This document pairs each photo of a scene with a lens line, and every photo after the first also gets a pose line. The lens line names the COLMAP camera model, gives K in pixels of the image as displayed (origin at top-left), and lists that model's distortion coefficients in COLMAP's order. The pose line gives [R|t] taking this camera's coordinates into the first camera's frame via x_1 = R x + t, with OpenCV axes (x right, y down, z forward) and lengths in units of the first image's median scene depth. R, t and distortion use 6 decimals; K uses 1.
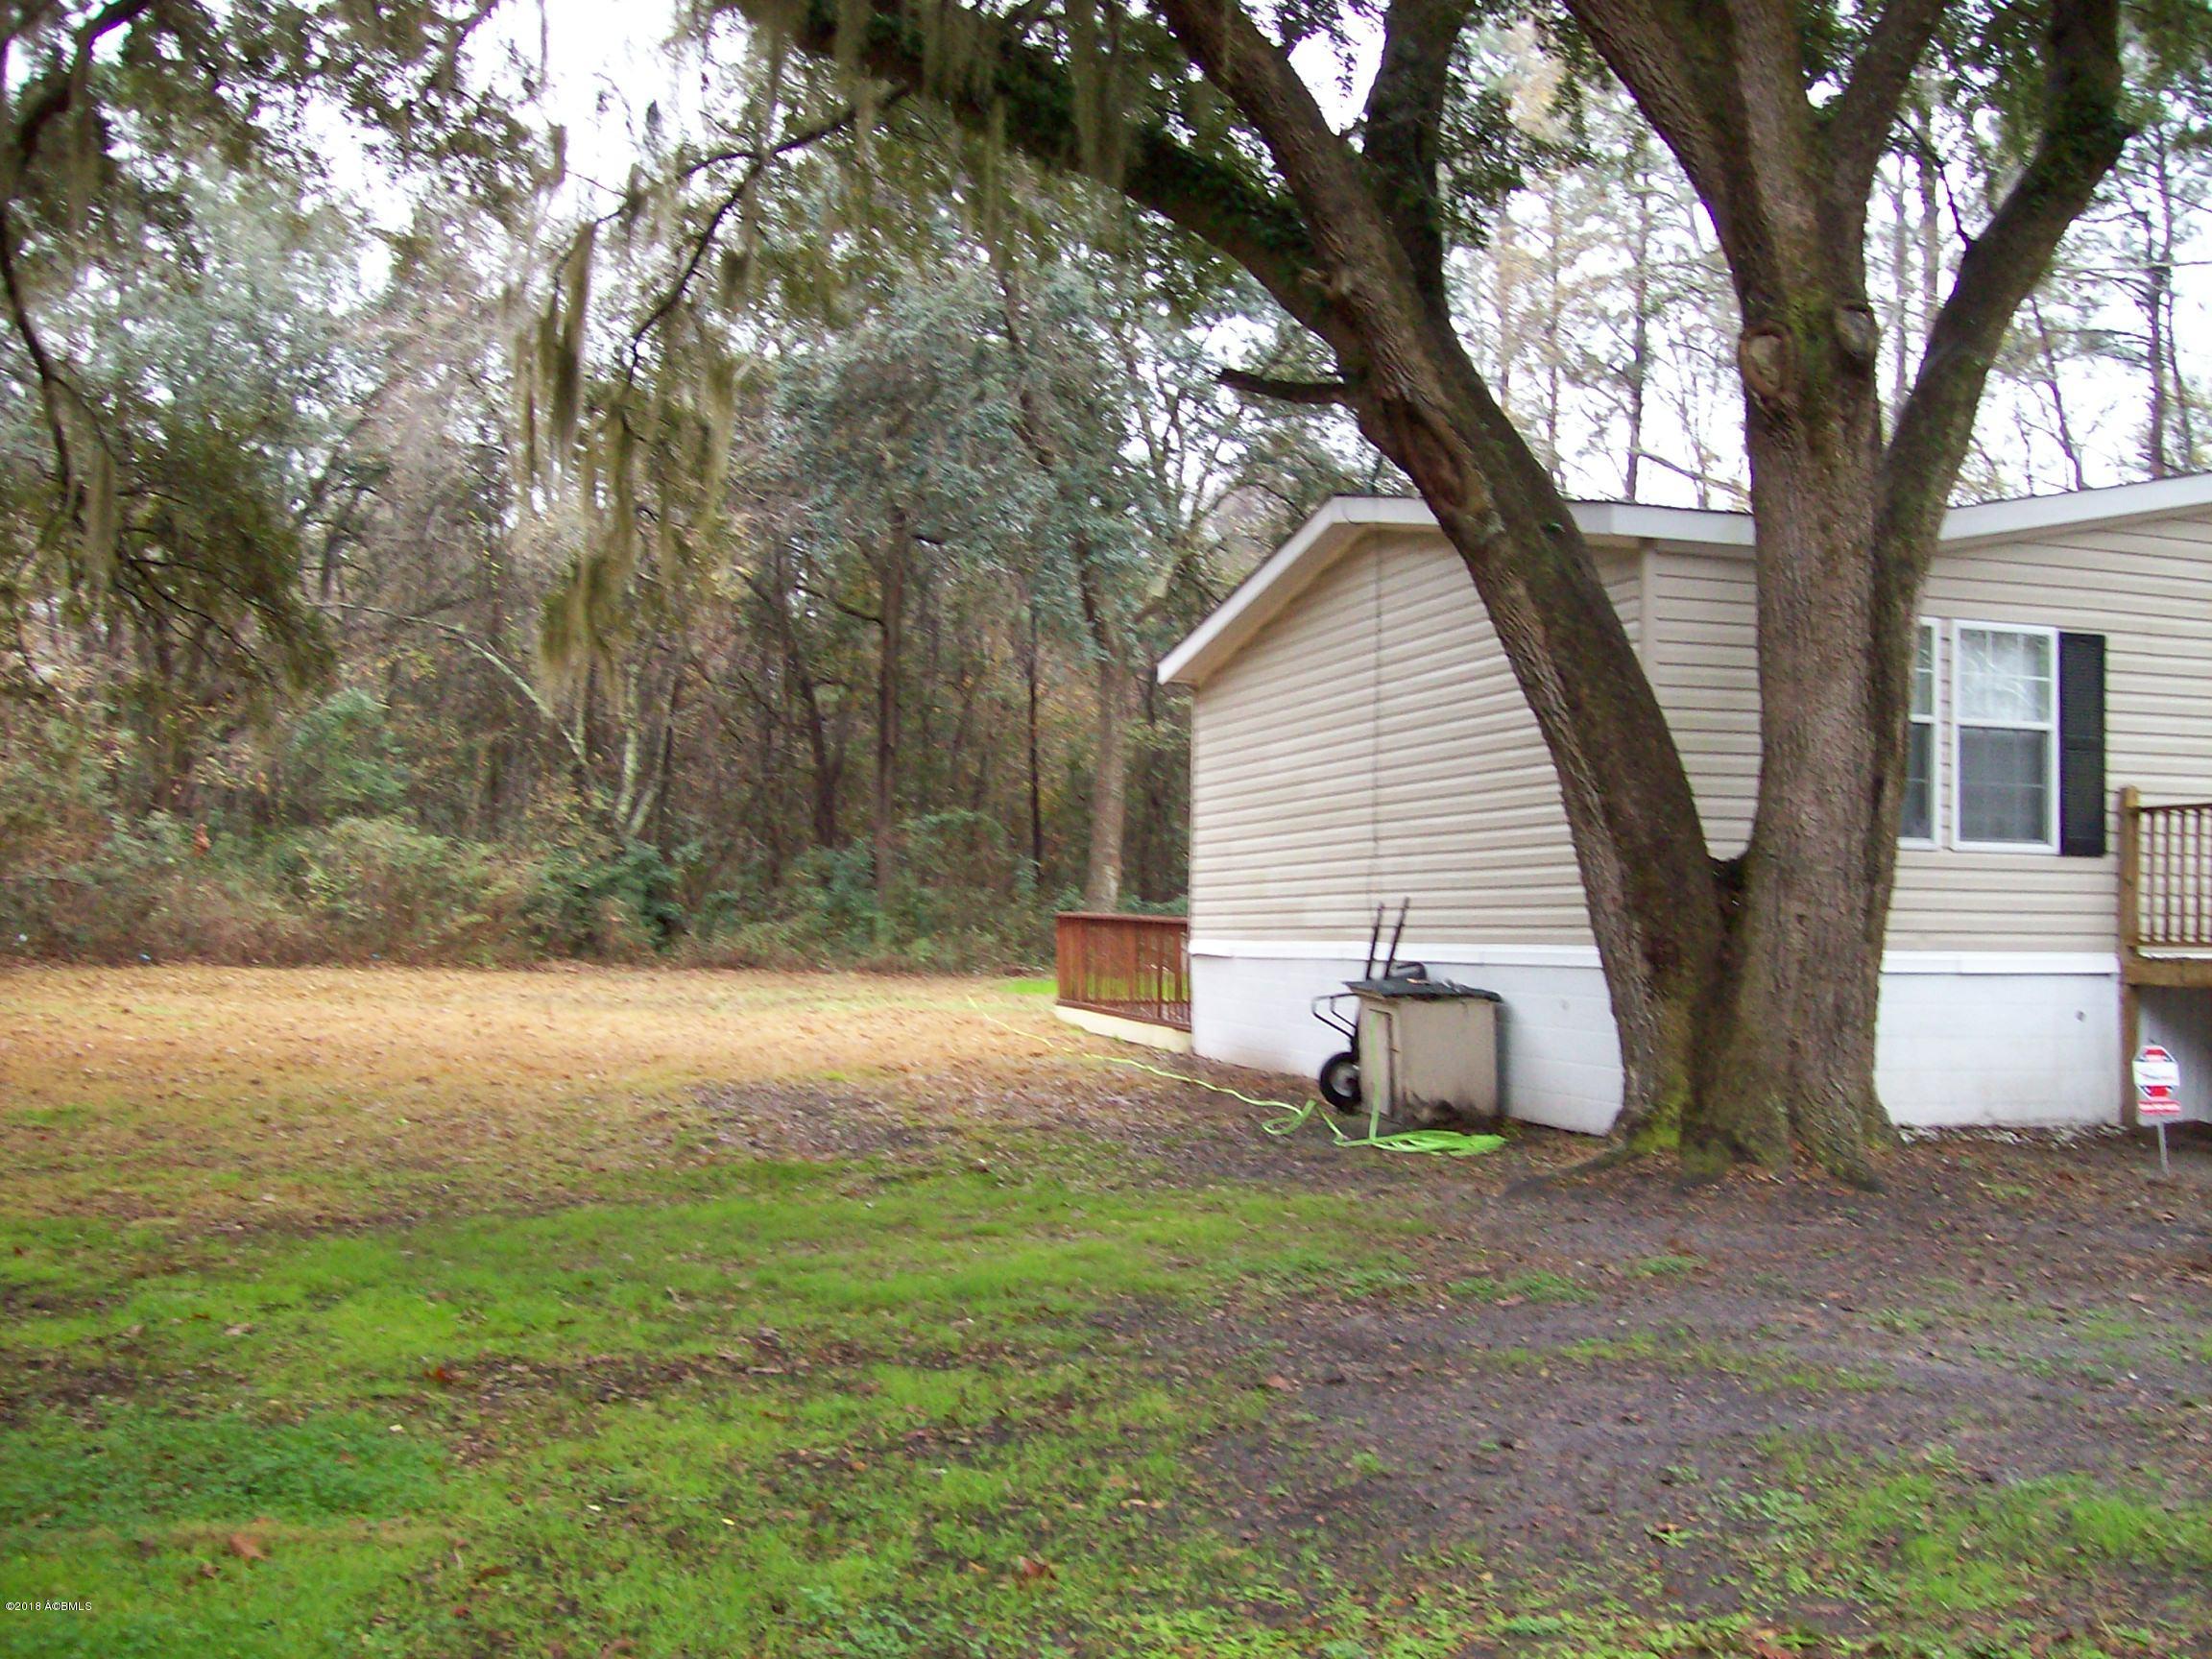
lens RADIAL K [[2329.0, 0, 1106.3], [0, 2329.0, 829.7], [0, 0, 1]] dist [-0.139259, 0.000000]
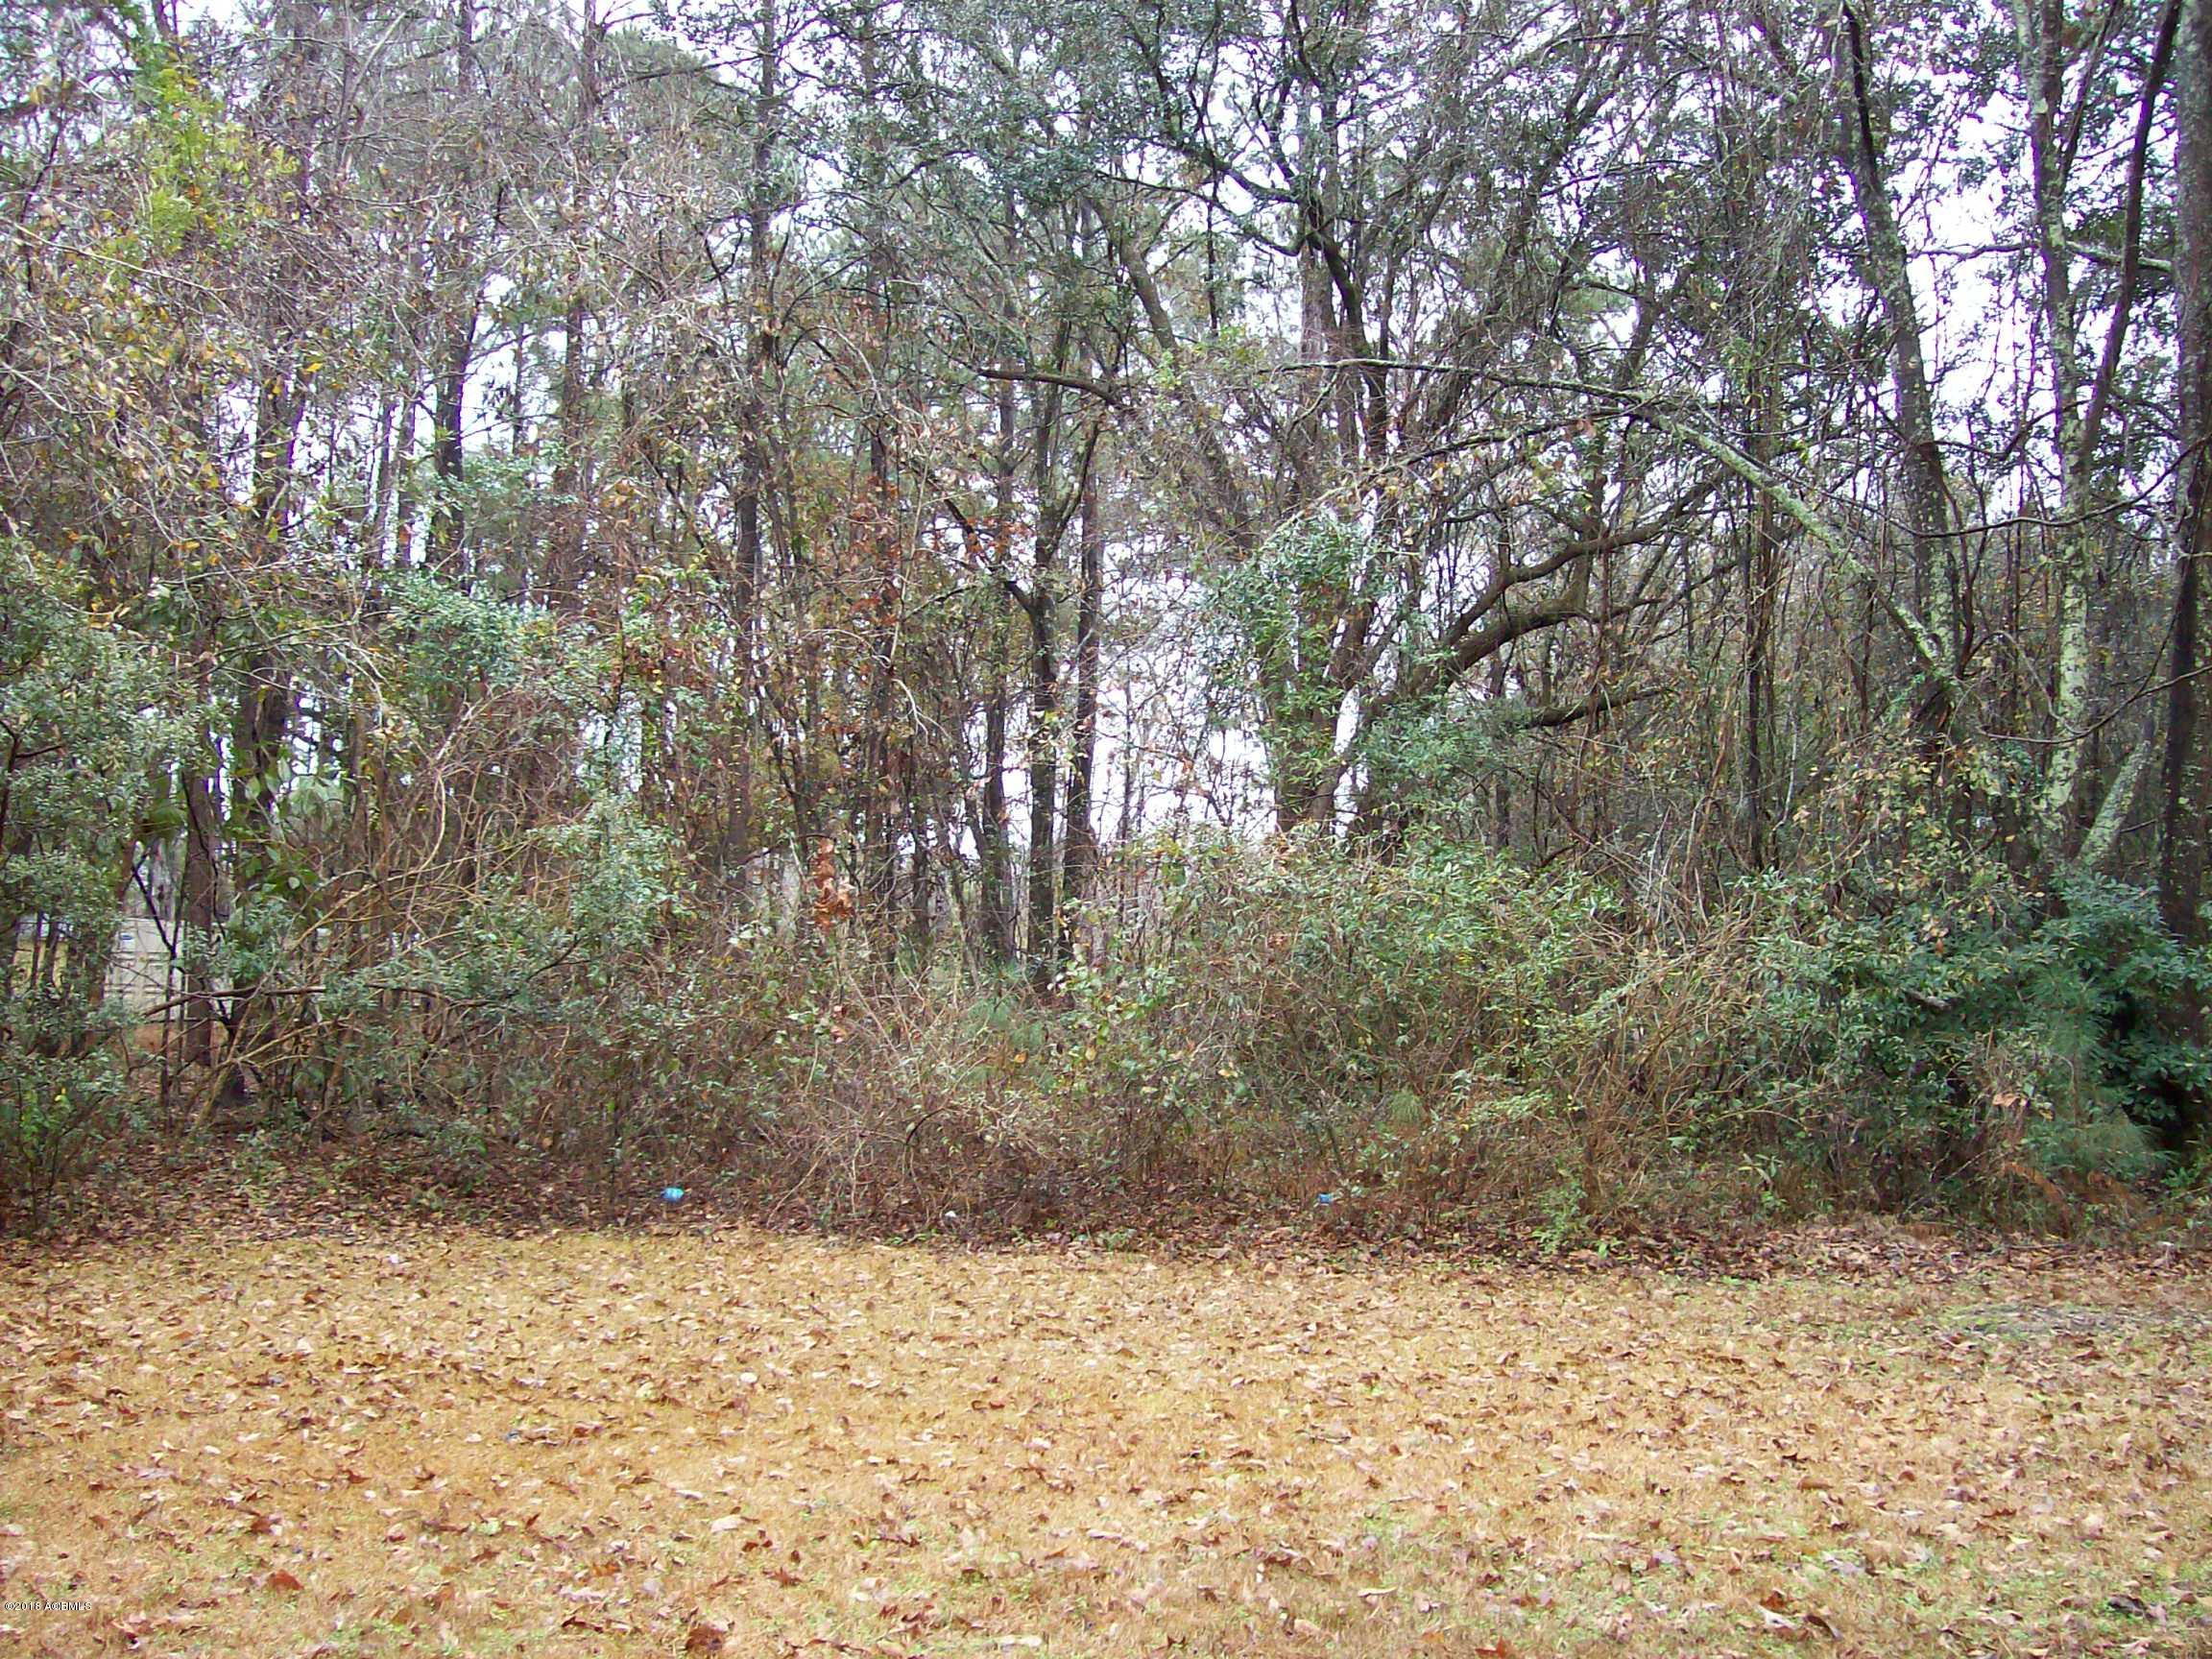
lens RADIAL K [[2329.0, 0, 1107.8], [0, 2329.0, 832.6], [0, 0, 1]] dist [-0.139259, 0.000000]
pose [[0.782268, -0.058880, -0.620153, -0.106041], [0.020337, 0.997406, -0.069045, 0.019984], [0.622610, 0.041400, 0.781436, 0.644542]]
